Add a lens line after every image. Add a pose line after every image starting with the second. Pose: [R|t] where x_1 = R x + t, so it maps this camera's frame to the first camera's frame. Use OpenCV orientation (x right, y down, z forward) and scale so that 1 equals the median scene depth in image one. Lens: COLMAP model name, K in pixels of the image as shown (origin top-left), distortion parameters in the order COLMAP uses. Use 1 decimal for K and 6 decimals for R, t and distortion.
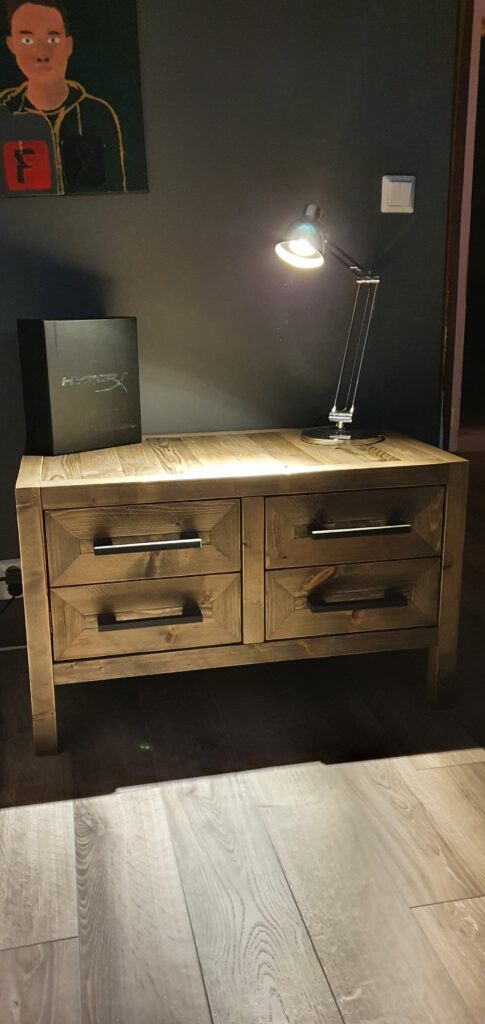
lens RADIAL K [[812.6, 0, 241.2], [0, 812.6, 514.3], [0, 0, 1]] dist [0.017579, -0.003158]
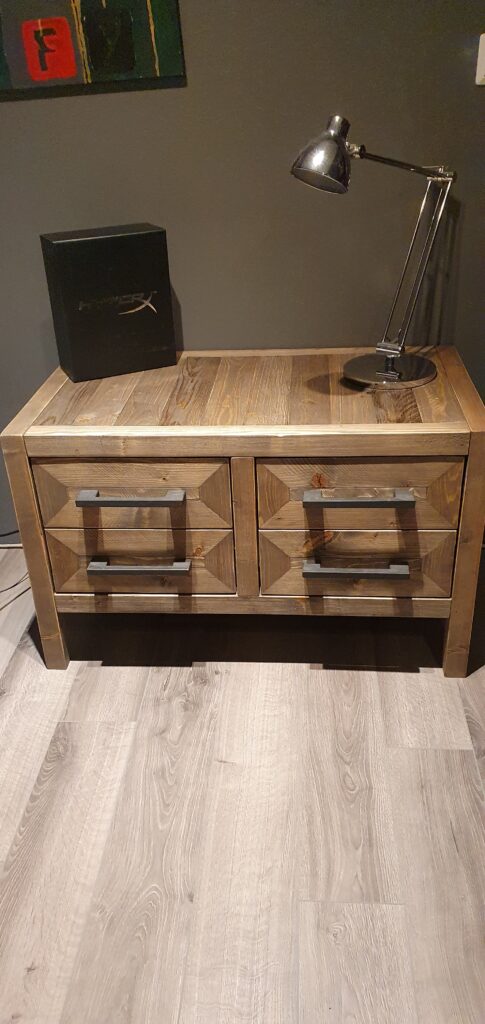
lens RADIAL K [[812.6, 0, 253.4], [0, 812.6, 544.3], [0, 0, 1]] dist [0.017579, -0.003158]
pose [[0.962166, 0.121173, -0.244037, 0.263951], [-0.052802, 0.961610, 0.269291, -0.174702], [0.267299, -0.246217, 0.931627, 0.097827]]
